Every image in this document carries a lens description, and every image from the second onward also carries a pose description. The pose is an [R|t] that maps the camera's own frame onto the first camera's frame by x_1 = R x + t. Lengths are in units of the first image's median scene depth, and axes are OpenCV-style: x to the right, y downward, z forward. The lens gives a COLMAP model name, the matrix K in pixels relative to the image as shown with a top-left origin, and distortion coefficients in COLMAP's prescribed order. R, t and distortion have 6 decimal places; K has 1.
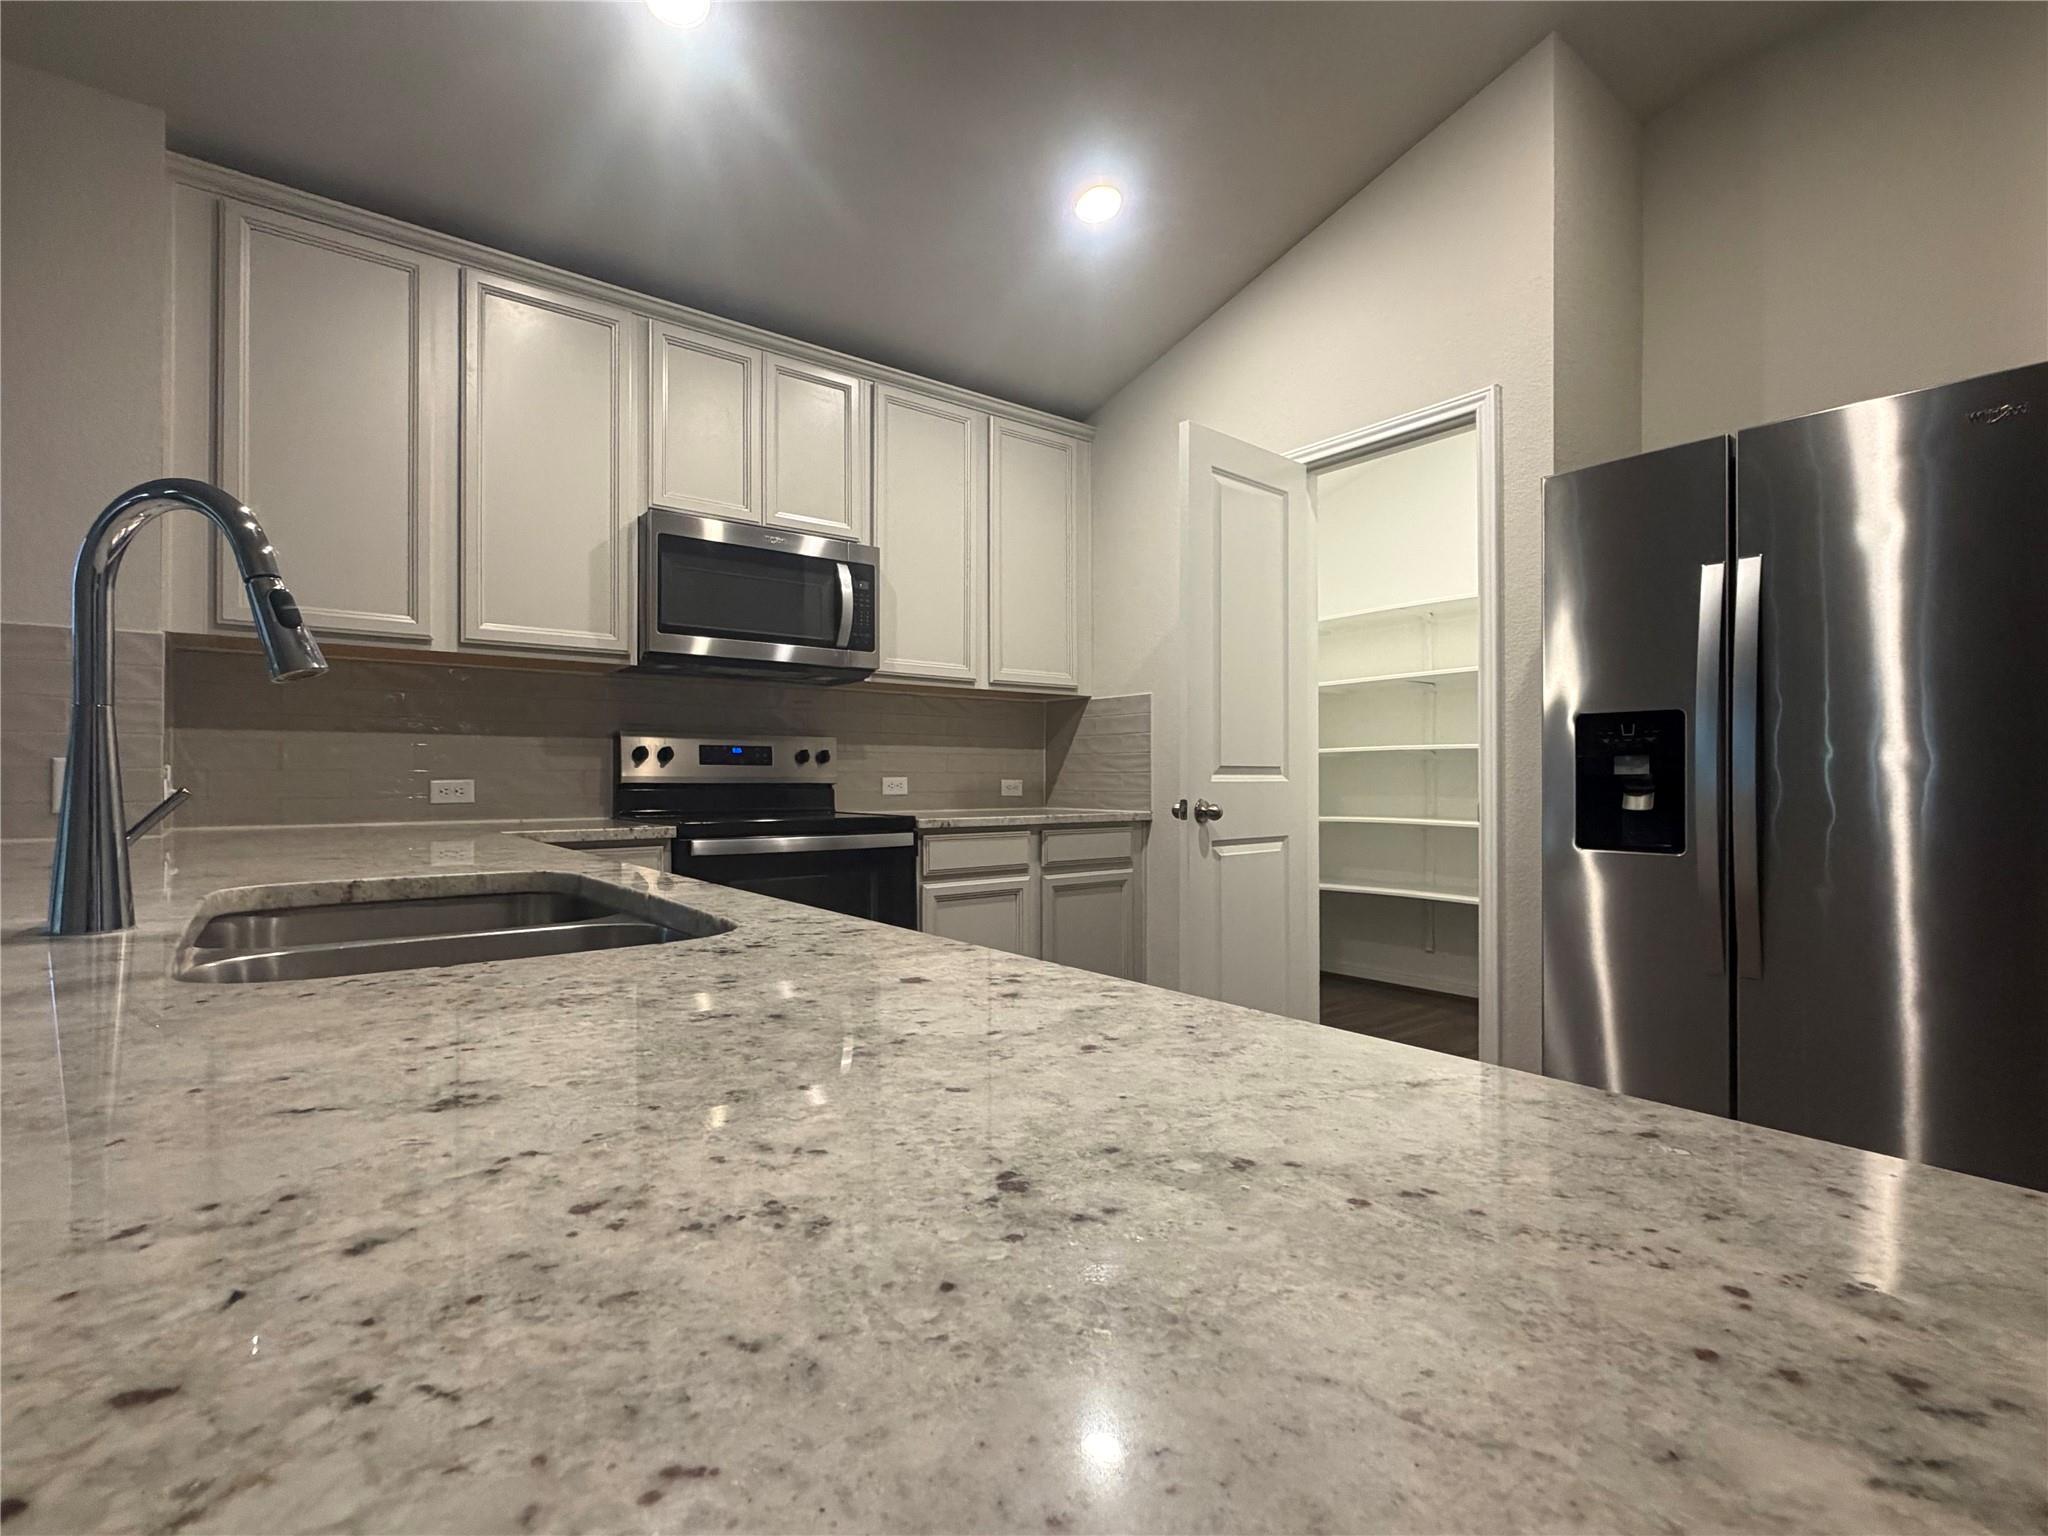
lens RADIAL K [[968.7, 0, 1021.9], [0, 968.7, 769.6], [0, 0, 1]] dist [0.000494, -0.000448]
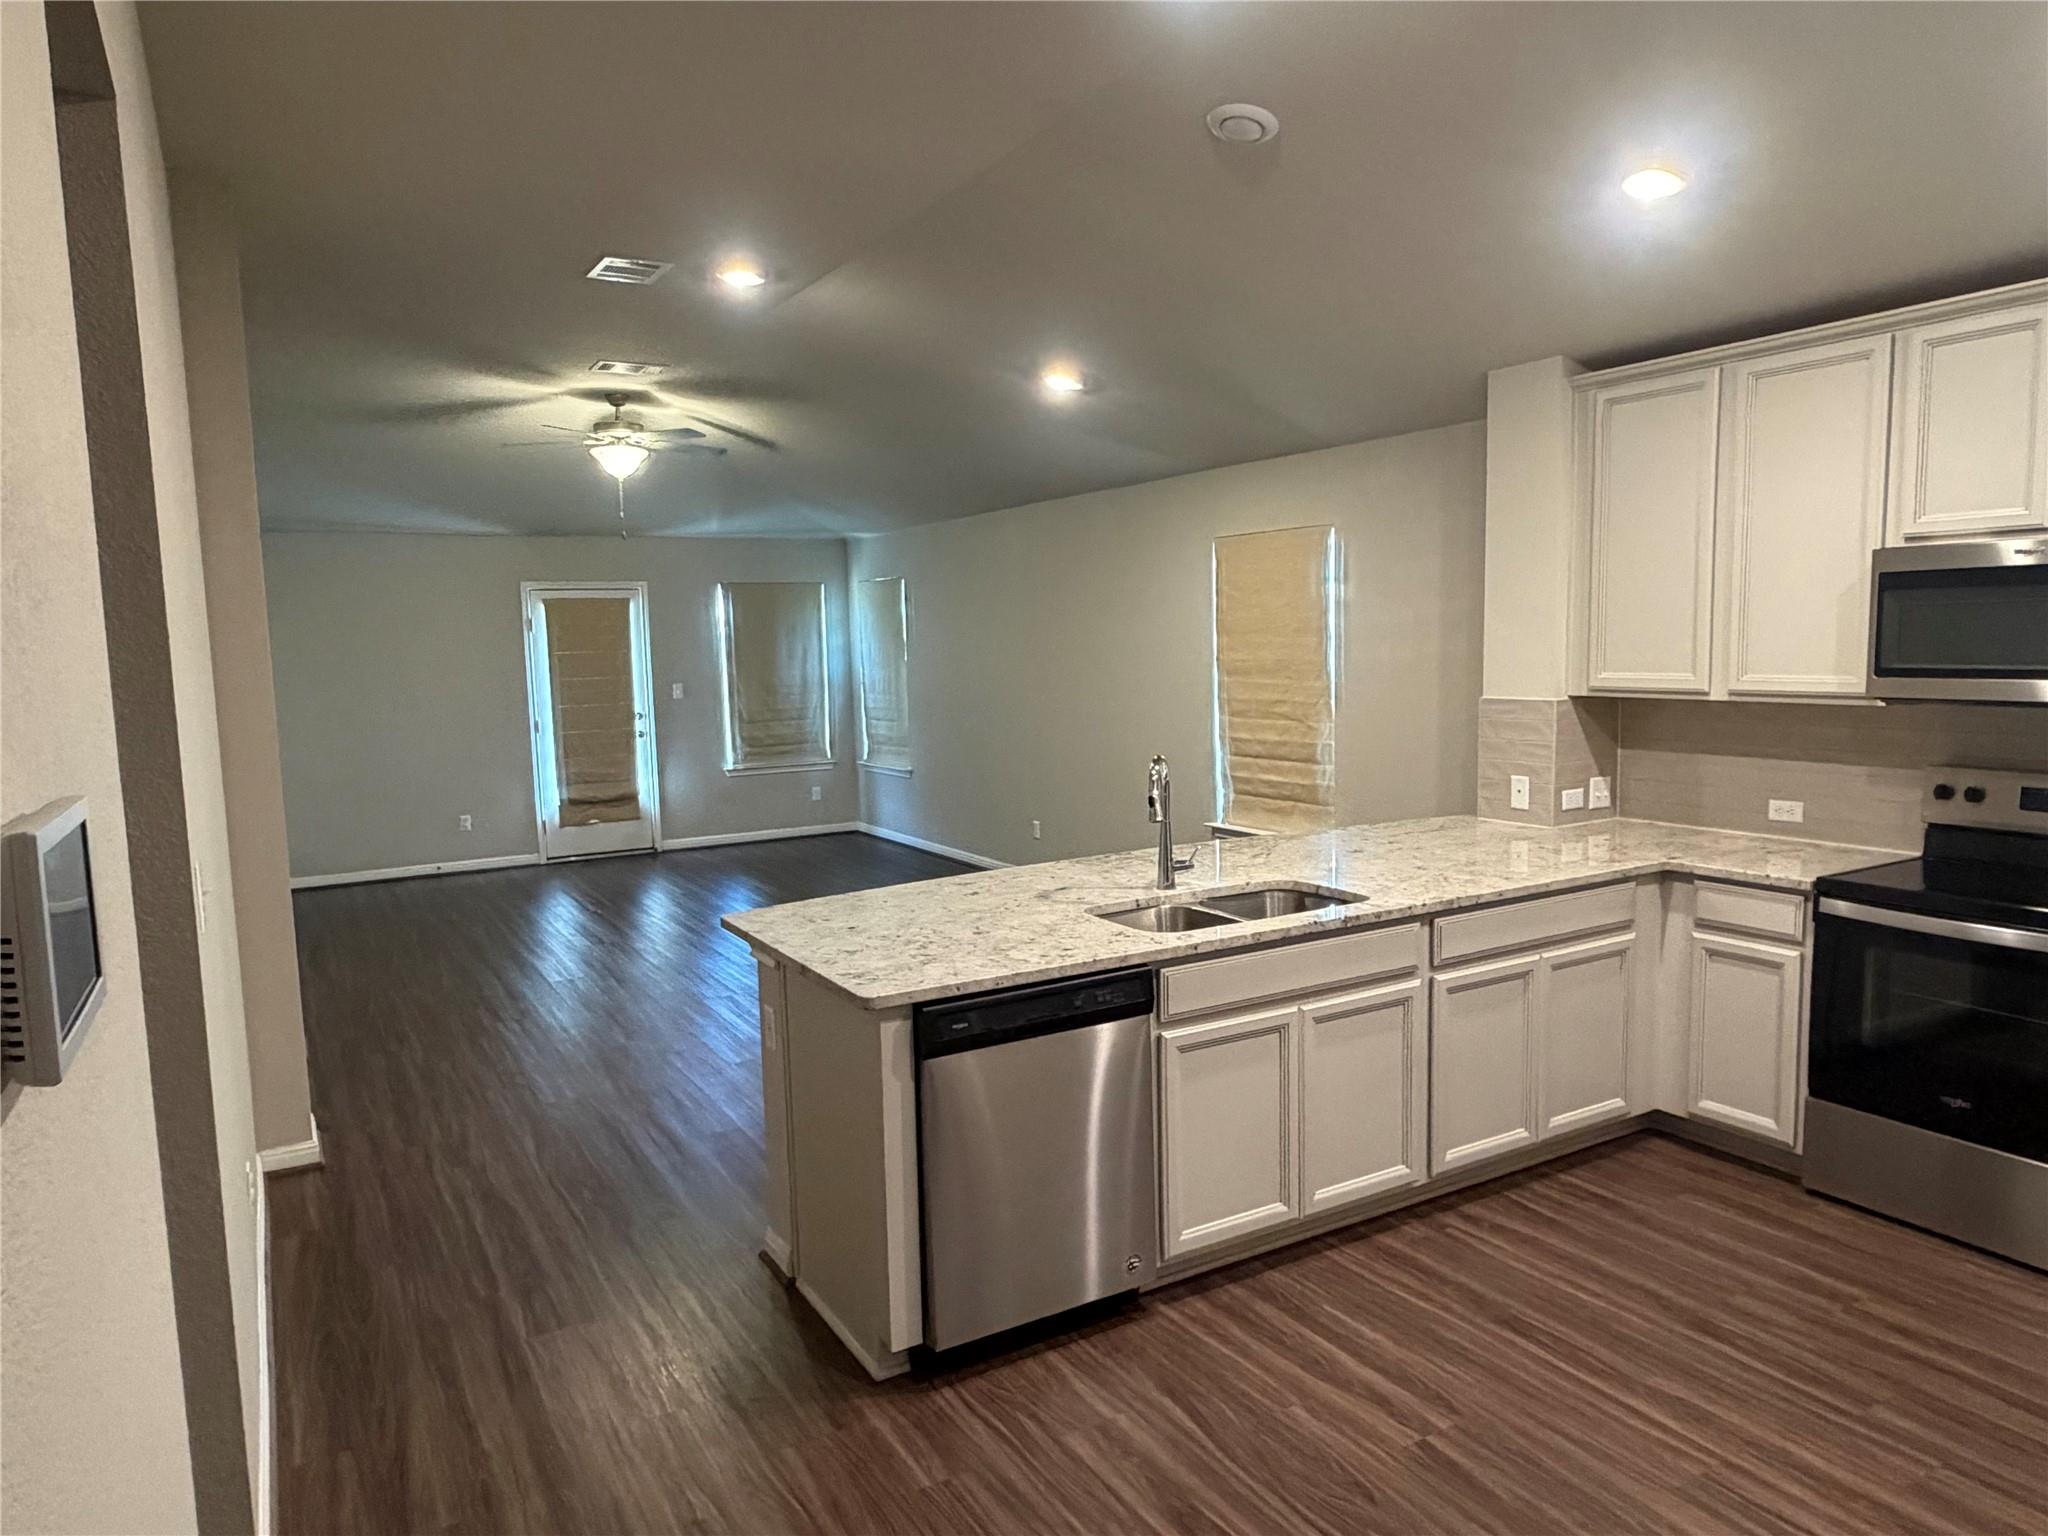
lens RADIAL K [[1317.5, 0, 1022.8], [0, 1317.5, 773.6], [0, 0, 1]] dist [0.004330, -0.000429]
pose [[-0.133523, 0.106859, -0.985268, 0.950688], [0.034831, 0.994062, 0.103092, -0.192796], [0.990434, -0.020552, -0.136452, 0.310794]]
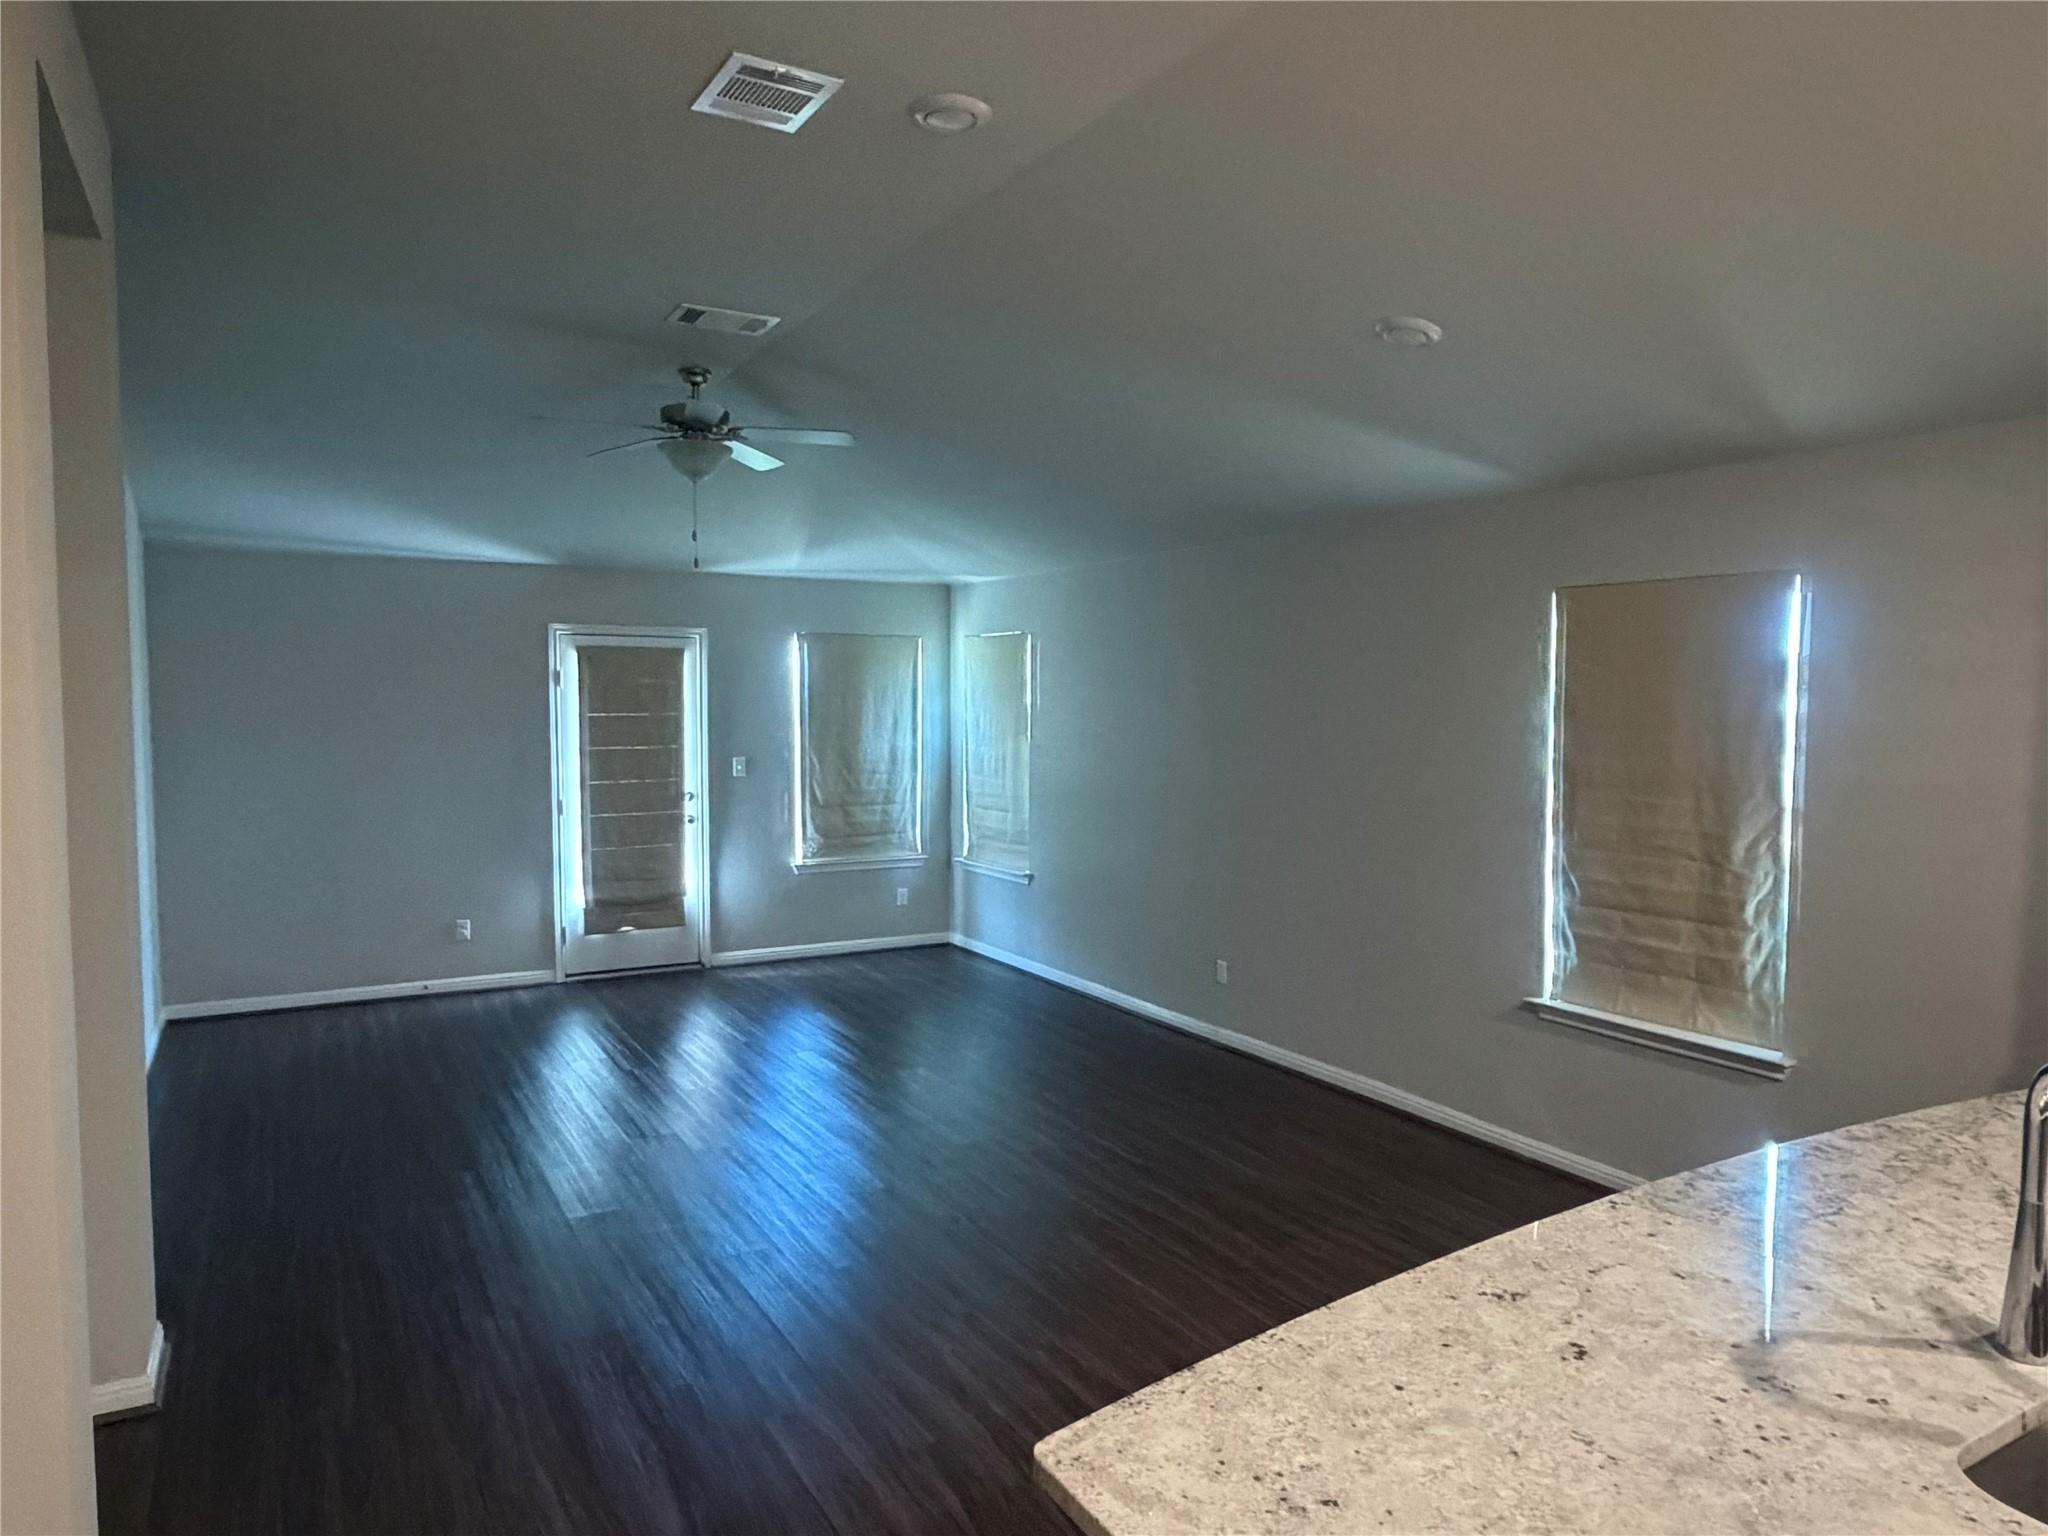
lens RADIAL K [[1317.5, 0, 1021.3], [0, 1317.5, 768.5], [0, 0, 1]] dist [0.004330, -0.000429]
pose [[-0.146152, 0.054439, -0.987763, 0.309118], [0.004504, 0.998511, 0.054365, -0.221816], [0.989252, 0.003497, -0.146180, -0.046100]]
